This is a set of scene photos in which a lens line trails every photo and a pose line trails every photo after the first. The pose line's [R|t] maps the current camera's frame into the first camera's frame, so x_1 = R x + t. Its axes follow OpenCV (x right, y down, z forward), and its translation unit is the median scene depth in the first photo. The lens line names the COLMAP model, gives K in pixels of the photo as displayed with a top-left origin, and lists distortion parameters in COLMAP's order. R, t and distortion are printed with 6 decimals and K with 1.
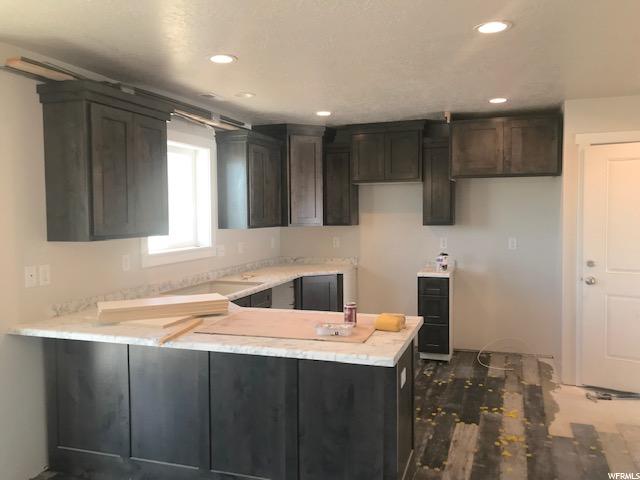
lens RADIAL K [[534.3, 0, 320.0], [0, 534.3, 240.0], [0, 0, 1]] dist [-0.008478, 0.008474]
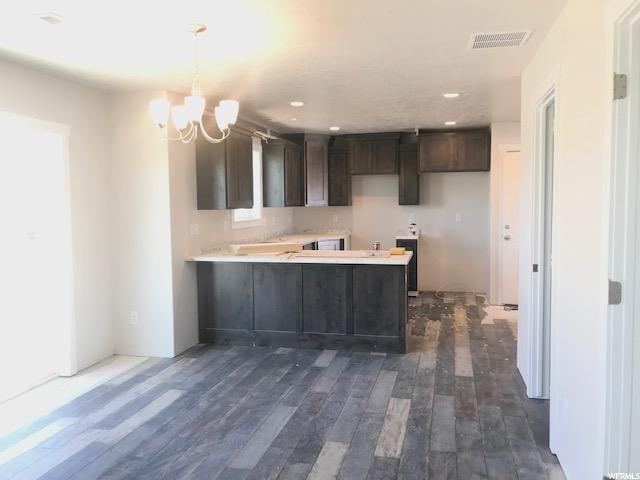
lens RADIAL K [[523.6, 0, 320.0], [0, 523.6, 240.0], [0, 0, 1]] dist [0.004717, -0.001327]
pose [[0.995414, -0.008486, 0.095285, -0.172862], [0.006676, 0.999791, 0.019302, 0.043087], [-0.095429, -0.018578, 0.995263, -0.439466]]
